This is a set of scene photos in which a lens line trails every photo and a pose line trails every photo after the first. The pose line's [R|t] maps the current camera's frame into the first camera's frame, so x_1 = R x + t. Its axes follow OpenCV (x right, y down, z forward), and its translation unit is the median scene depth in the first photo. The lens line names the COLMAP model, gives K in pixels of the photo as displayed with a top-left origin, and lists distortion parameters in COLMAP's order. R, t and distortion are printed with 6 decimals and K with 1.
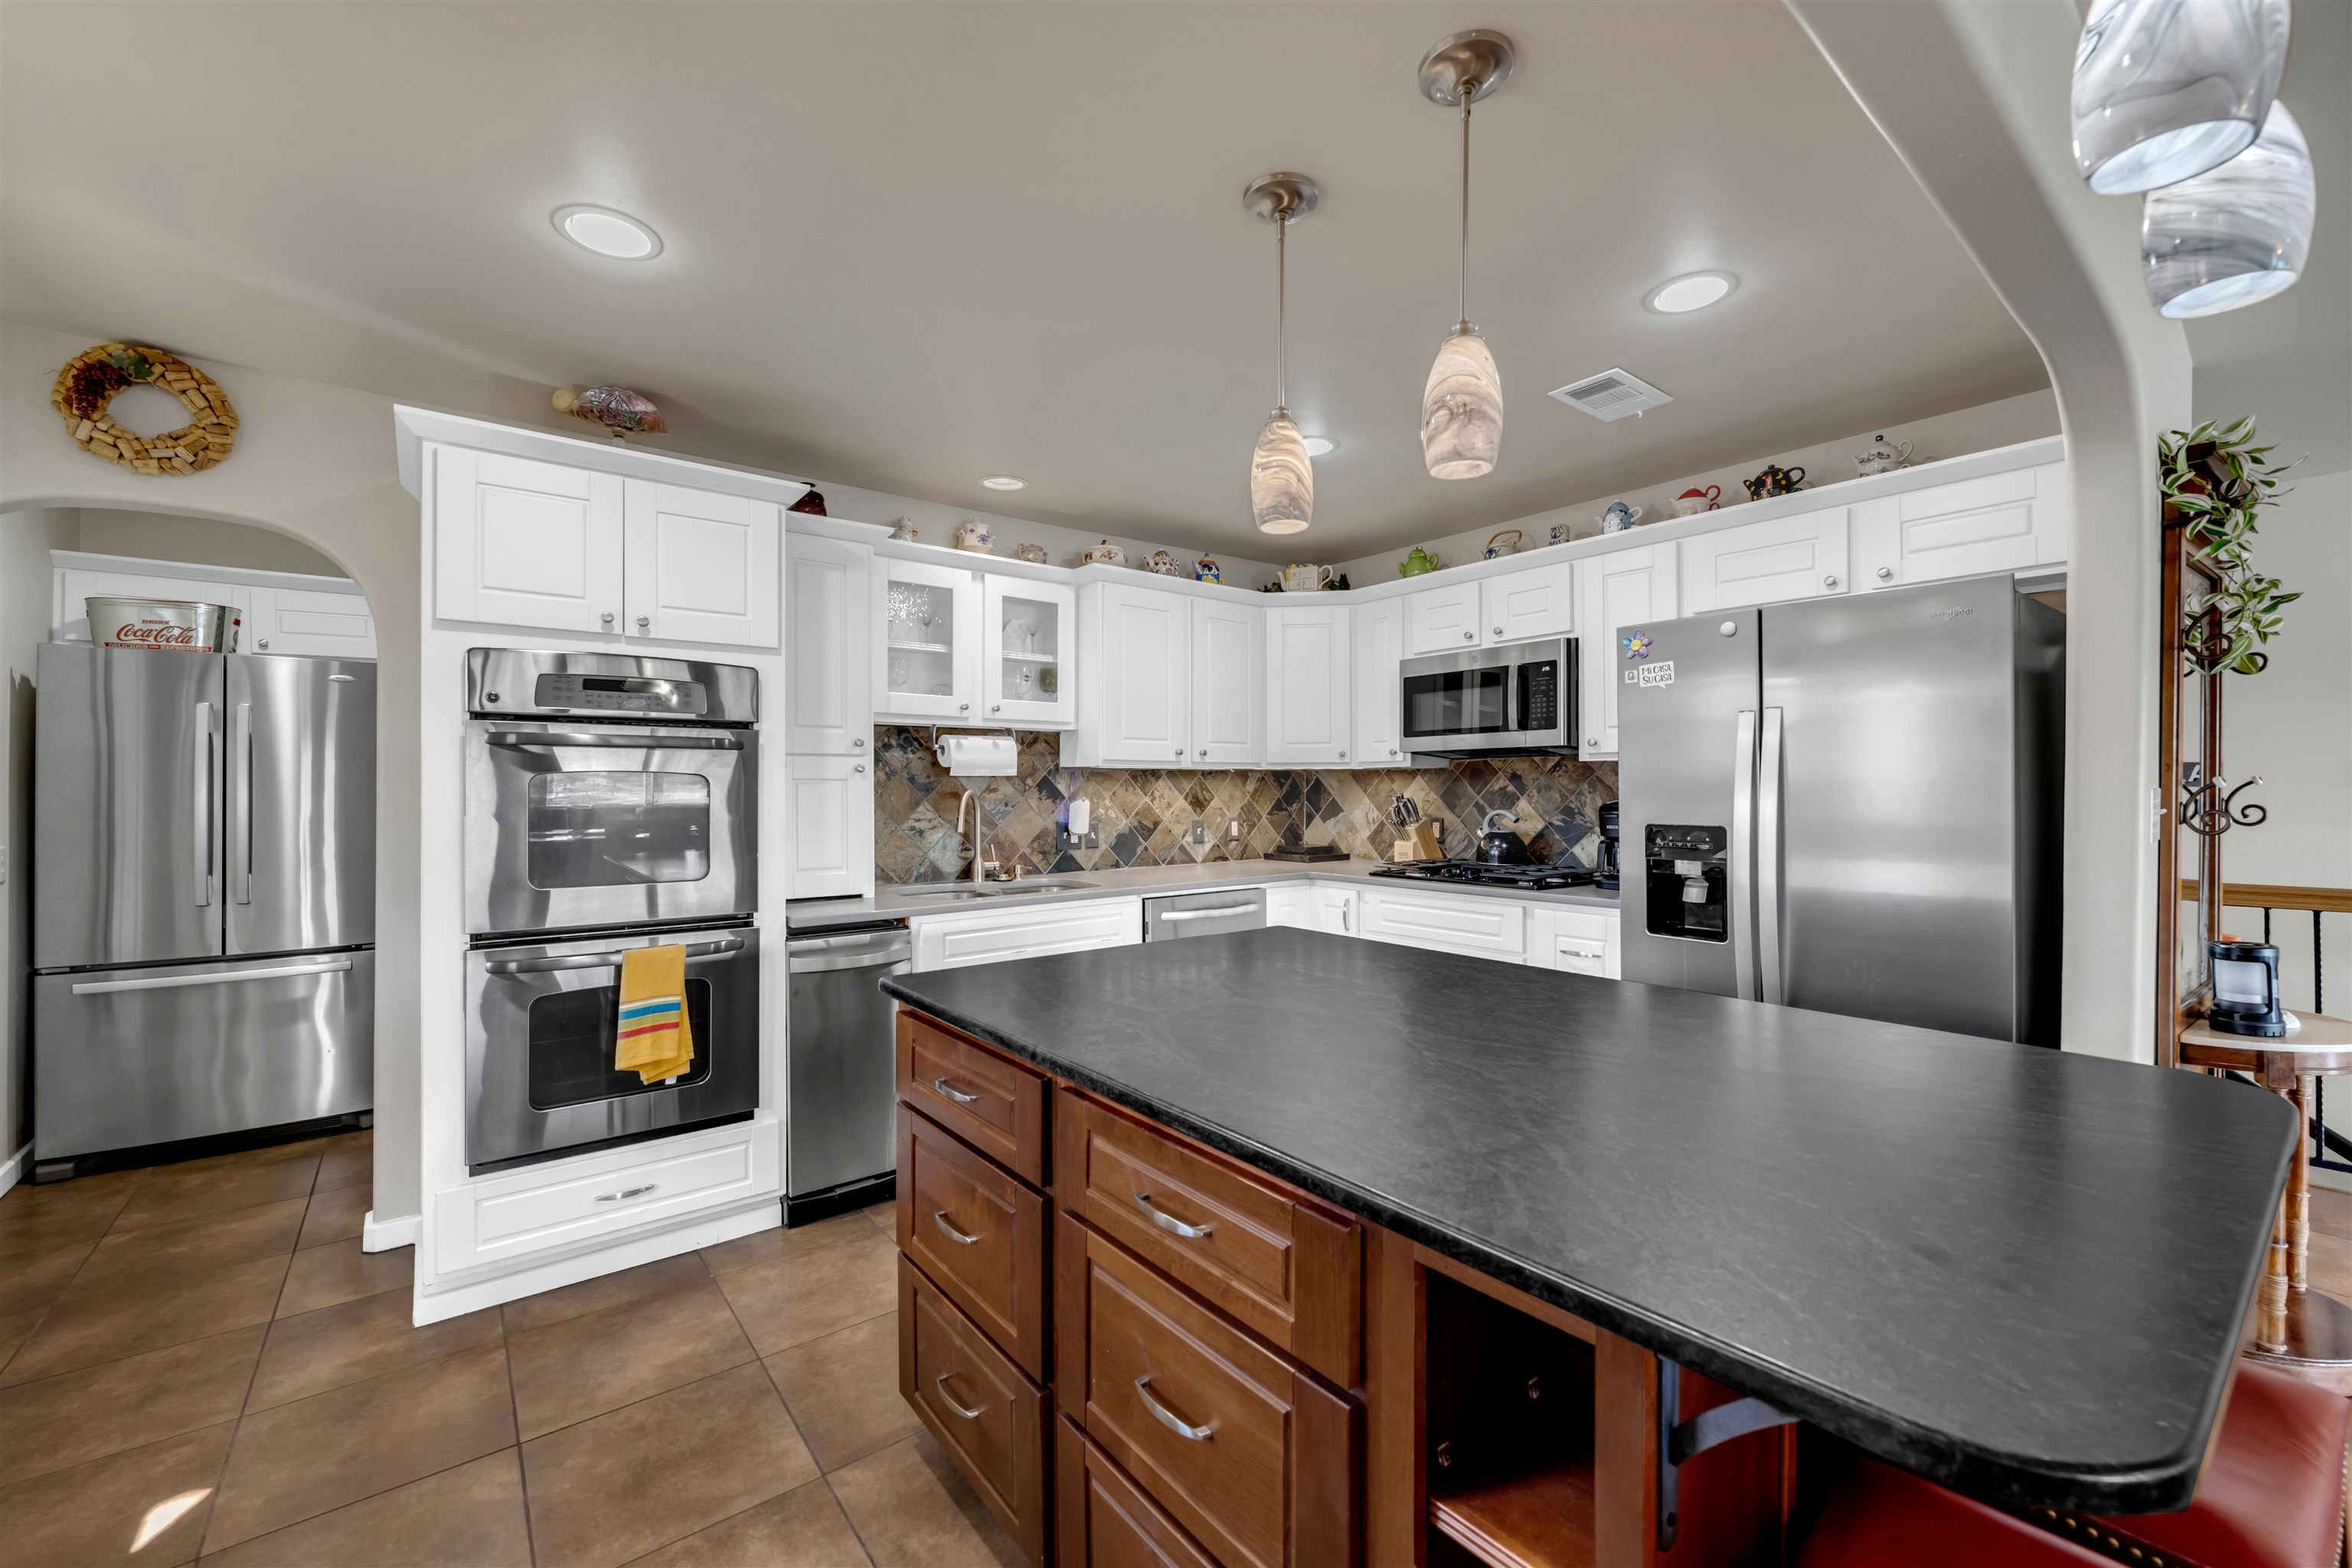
lens RADIAL K [[937.4, 0, 1158.7], [0, 937.4, 784.9], [0, 0, 1]] dist [-0.000781, -0.000391]
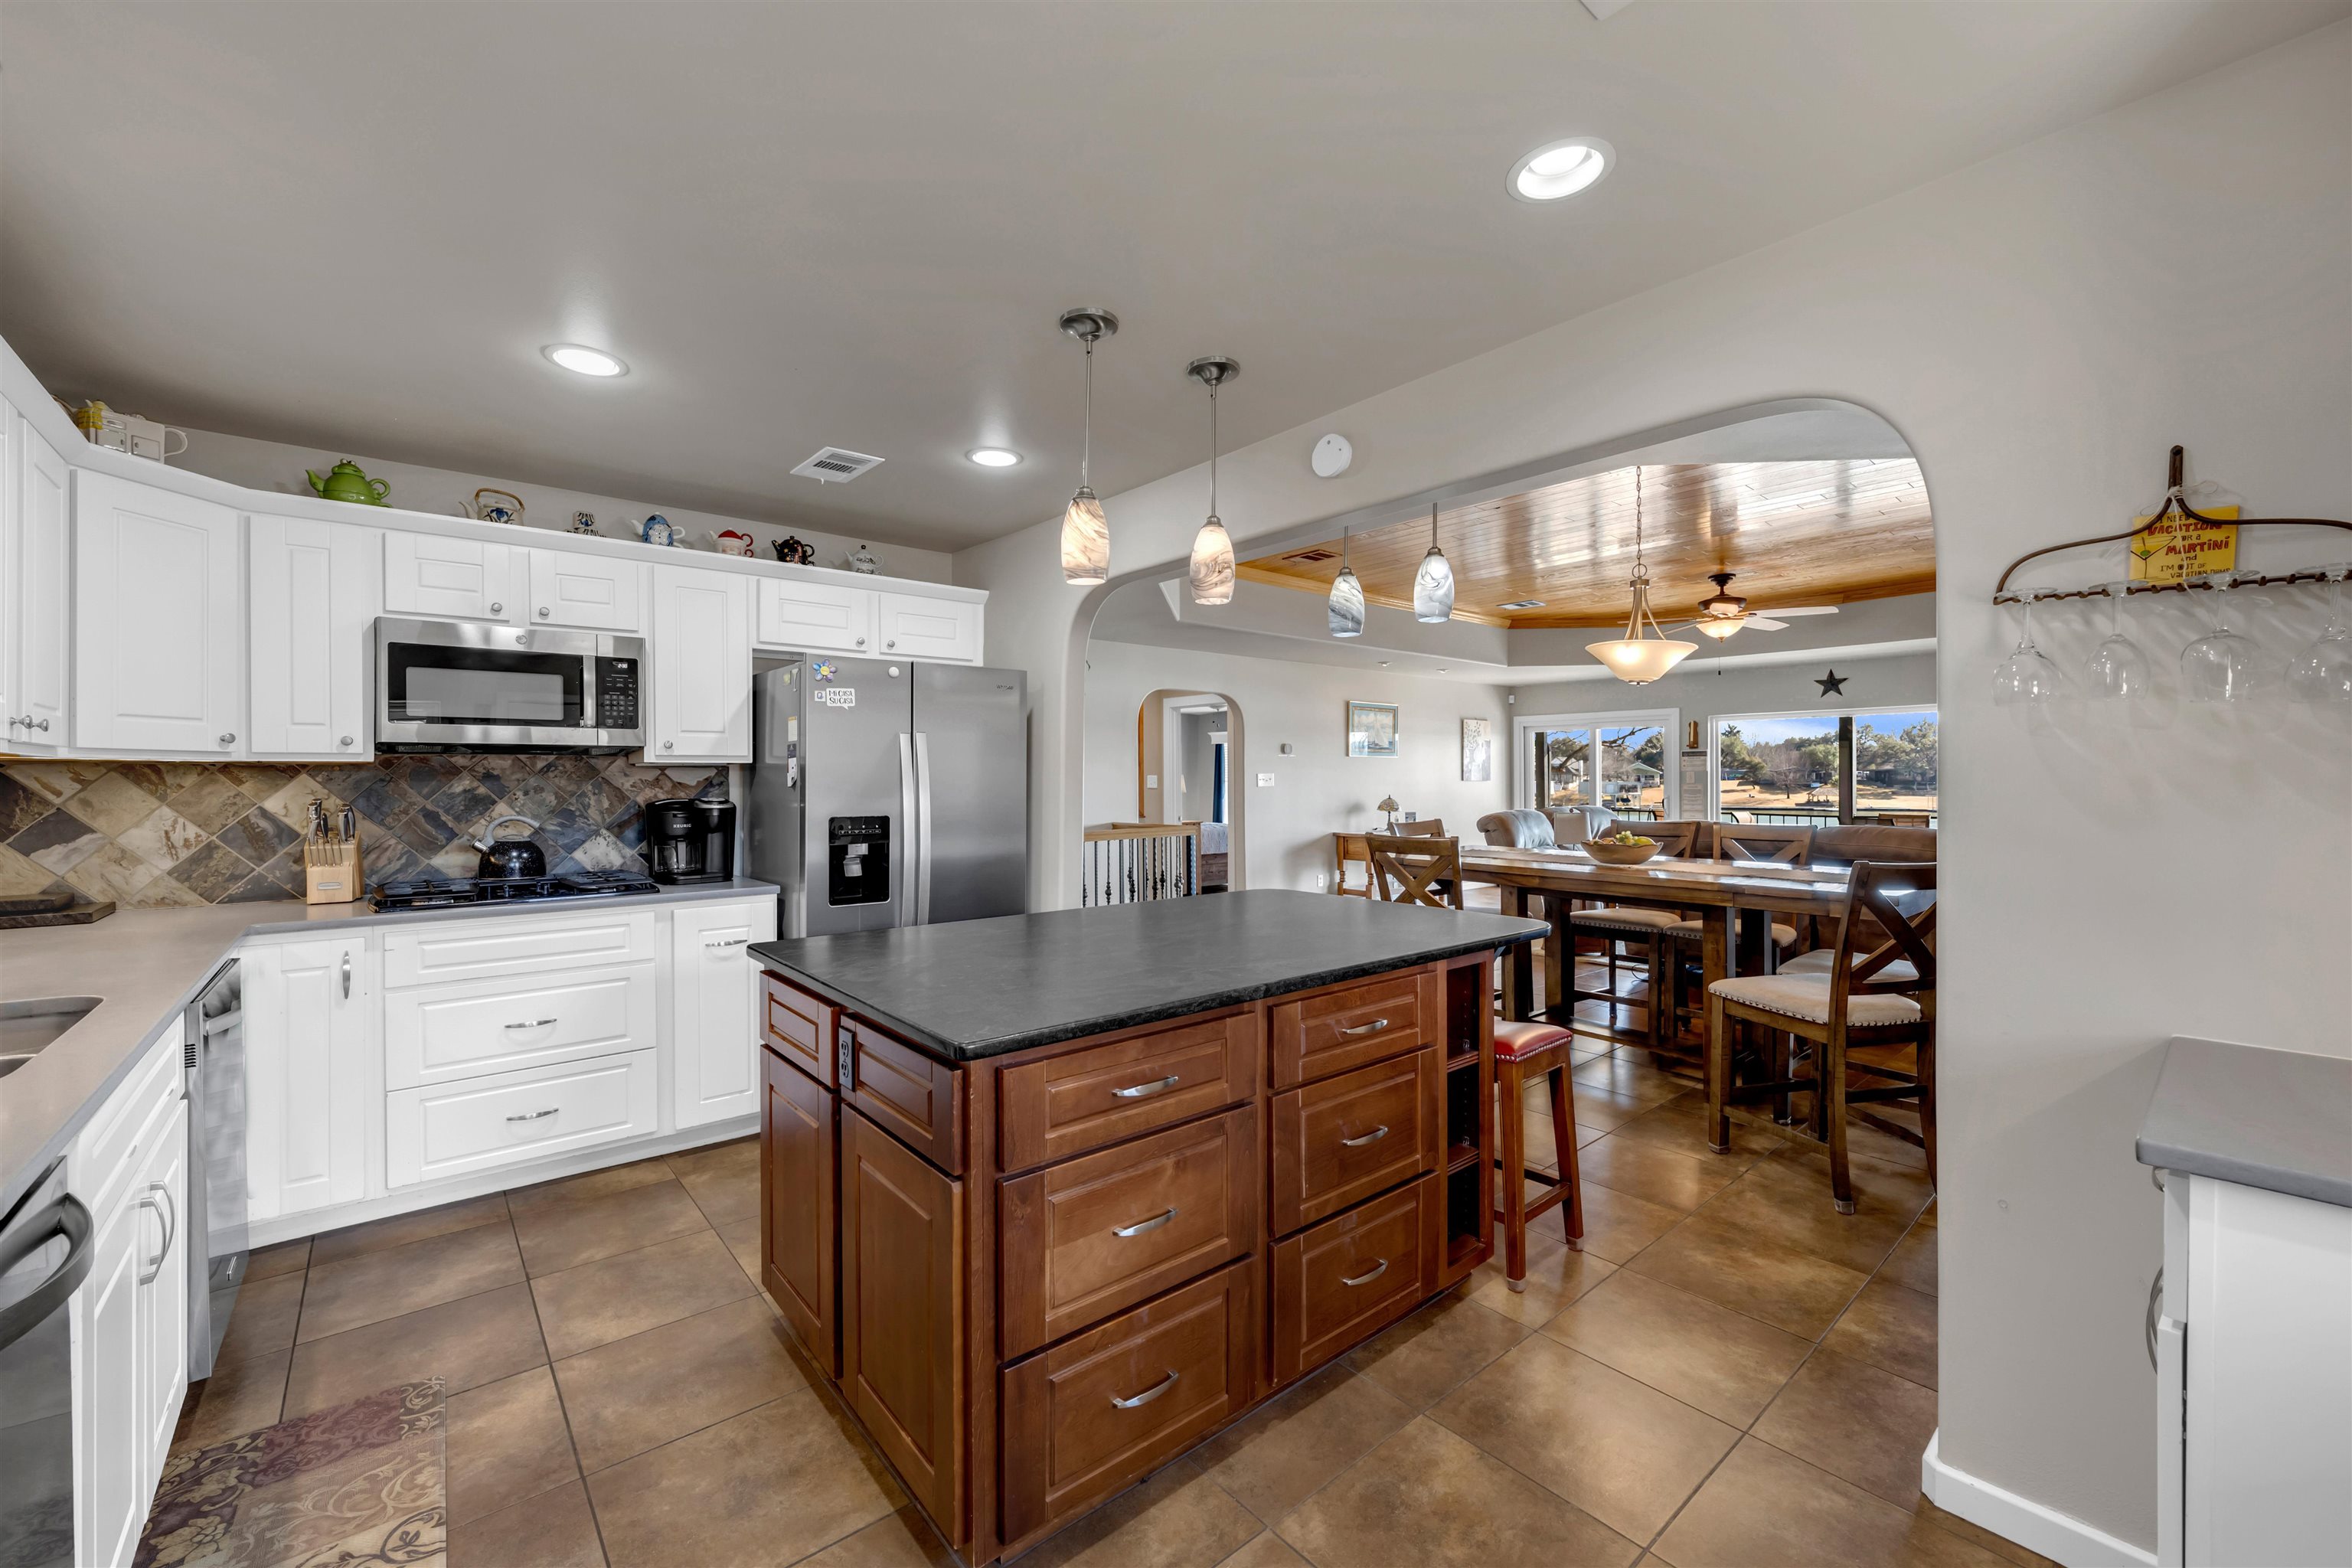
lens RADIAL K [[937.4, 0, 1175.0], [0, 937.4, 784.2], [0, 0, 1]] dist [-0.000781, -0.000391]
pose [[-0.053125, 0.000037, 0.998588, -0.535666], [0.000625, 1.000000, -0.000003, -0.001719], [-0.998588, 0.000624, -0.053125, 0.446193]]
